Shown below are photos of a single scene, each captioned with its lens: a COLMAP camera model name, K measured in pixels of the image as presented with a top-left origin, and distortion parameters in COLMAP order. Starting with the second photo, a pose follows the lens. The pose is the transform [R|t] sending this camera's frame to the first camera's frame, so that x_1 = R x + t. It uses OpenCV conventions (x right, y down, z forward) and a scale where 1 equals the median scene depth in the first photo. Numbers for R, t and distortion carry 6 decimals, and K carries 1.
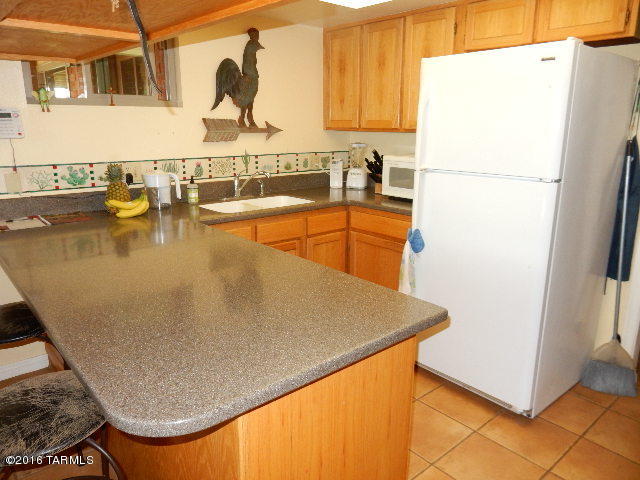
lens RADIAL K [[475.7, 0, 323.2], [0, 475.7, 237.6], [0, 0, 1]] dist [0.003348, -0.001113]
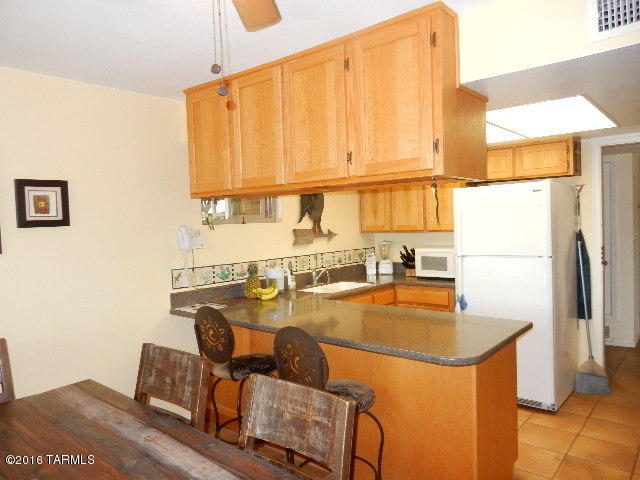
lens RADIAL K [[475.7, 0, 317.5], [0, 475.7, 242.5], [0, 0, 1]] dist [0.003348, -0.001113]
pose [[0.986495, -0.045671, 0.157296, -0.397515], [0.075281, 0.979320, -0.187789, 0.057179], [-0.145467, 0.197094, 0.969532, -0.361405]]
